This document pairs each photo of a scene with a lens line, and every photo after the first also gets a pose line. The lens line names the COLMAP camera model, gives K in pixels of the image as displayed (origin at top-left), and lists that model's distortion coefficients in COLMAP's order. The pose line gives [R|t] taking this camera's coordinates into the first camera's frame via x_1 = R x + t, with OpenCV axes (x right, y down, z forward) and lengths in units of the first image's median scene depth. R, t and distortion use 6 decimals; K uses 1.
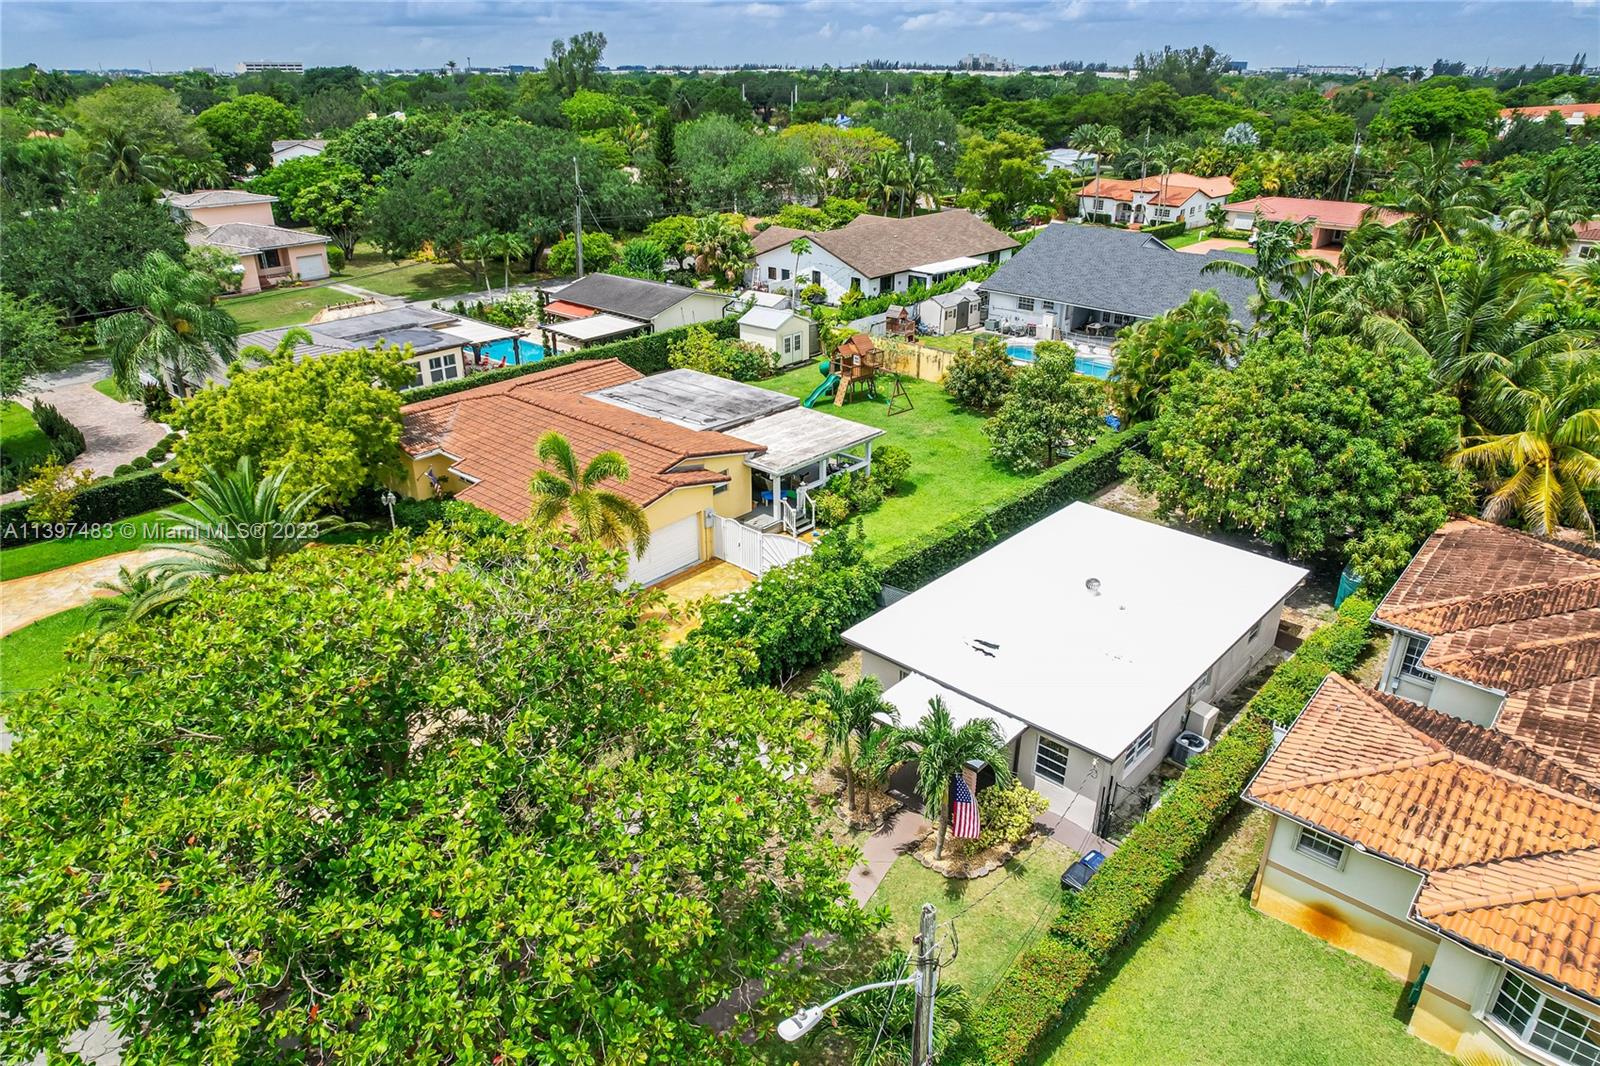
lens RADIAL K [[1032.0, 0, 800.0], [0, 1032.0, 533.0], [0, 0, 1]] dist [-0.091641, 0.075863]
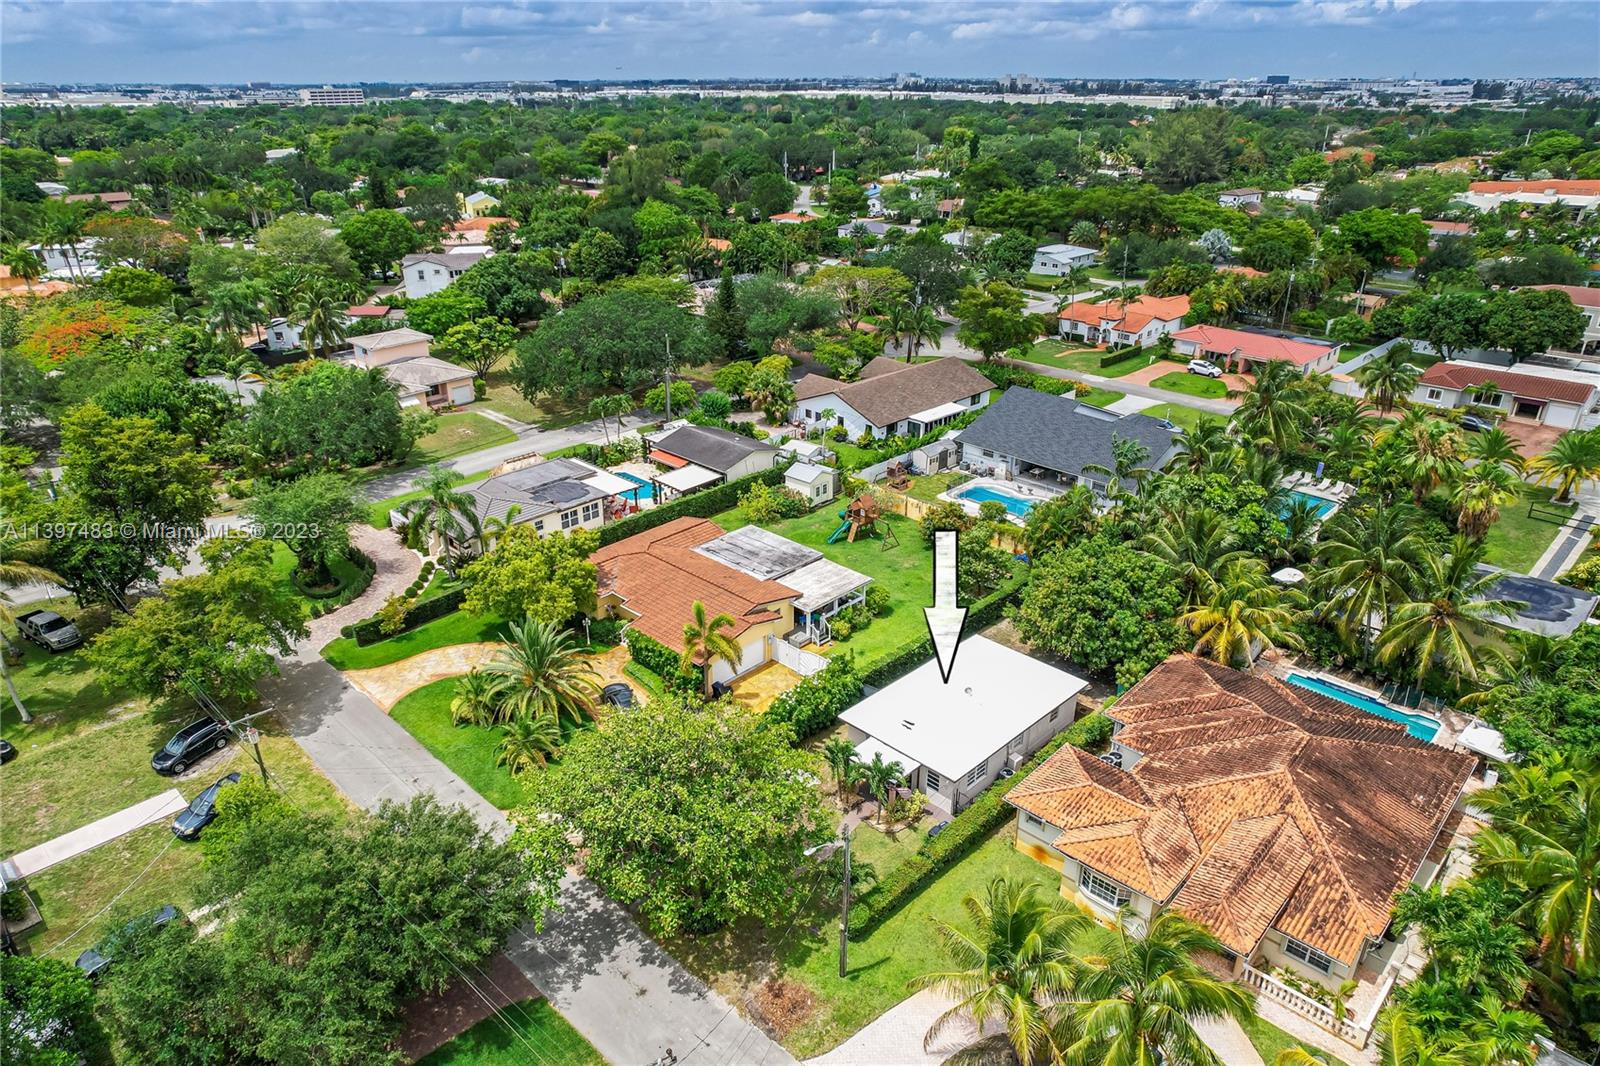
lens RADIAL K [[1024.1, 0, 788.0], [0, 1024.1, 524.4], [0, 0, 1]] dist [-0.087027, 0.078882]
pose [[0.998848, 0.011186, -0.046668, 0.020143], [-0.012011, 0.999776, -0.017424, -0.159737], [0.046463, 0.017964, 0.998758, -0.674173]]
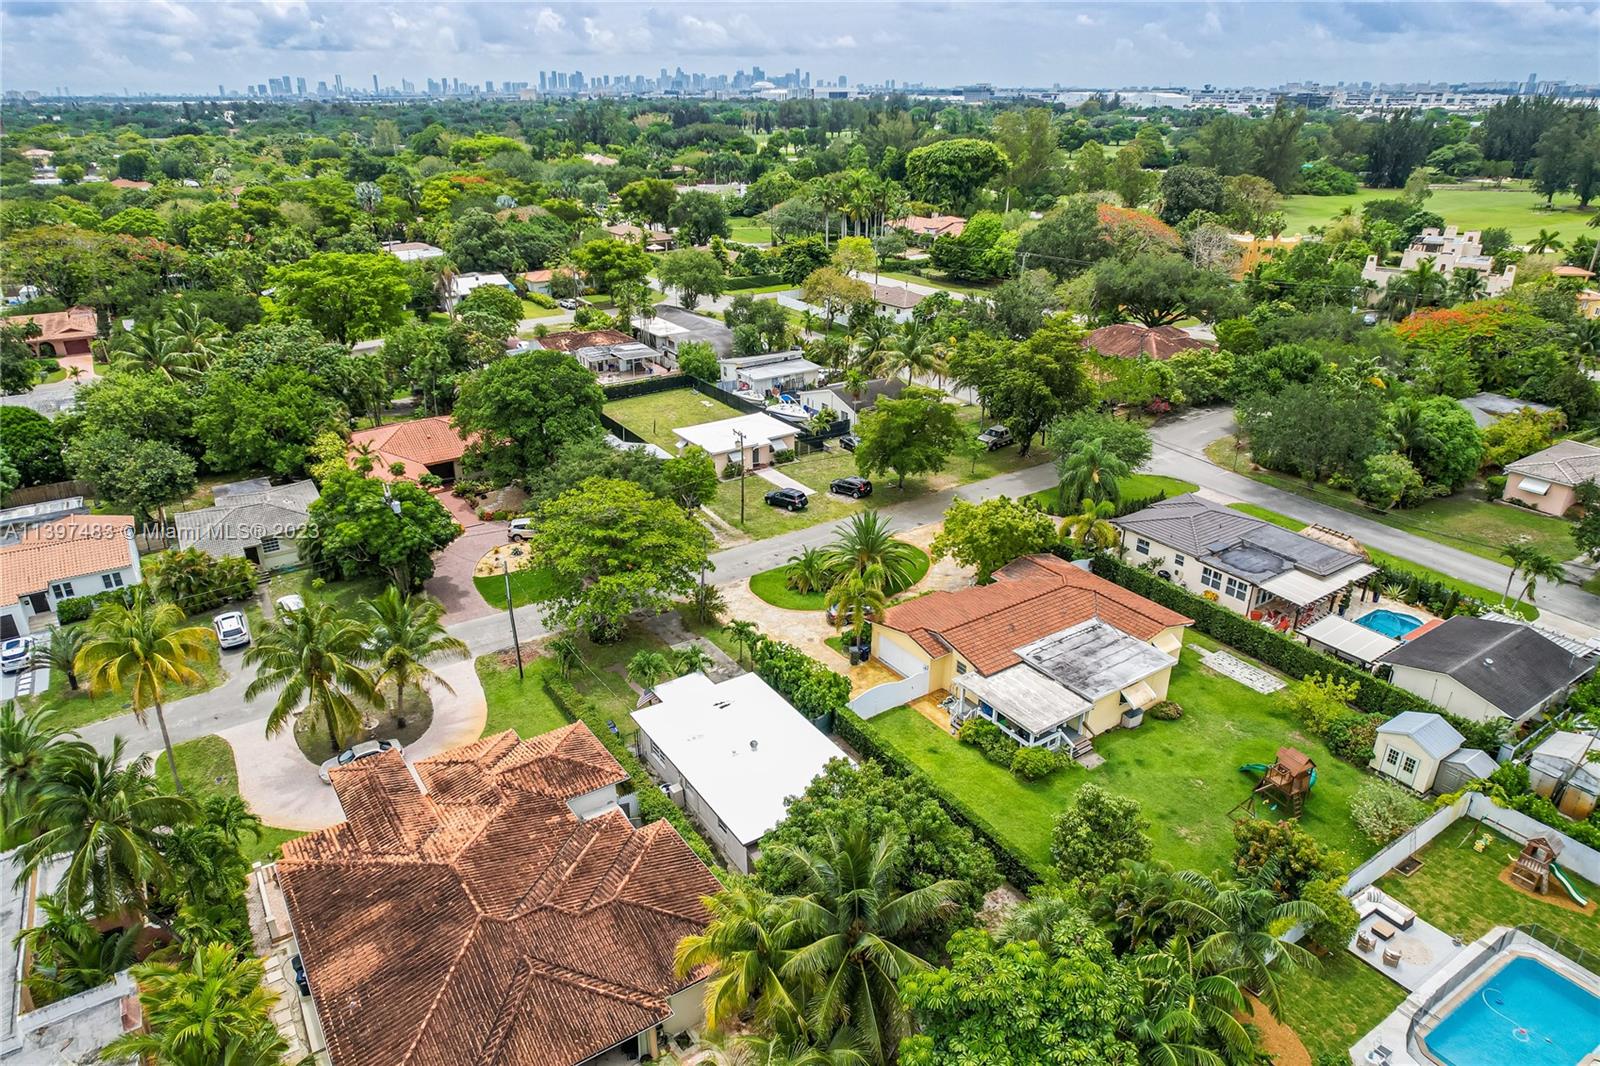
lens RADIAL K [[1024.1, 0, 788.0], [0, 1024.1, 524.4], [0, 0, 1]] dist [-0.087027, 0.078882]
pose [[-0.250395, 0.385669, -0.888010, 1.226139], [-0.405812, 0.790951, 0.457944, -0.784727], [0.878987, 0.475032, -0.041541, 0.670995]]
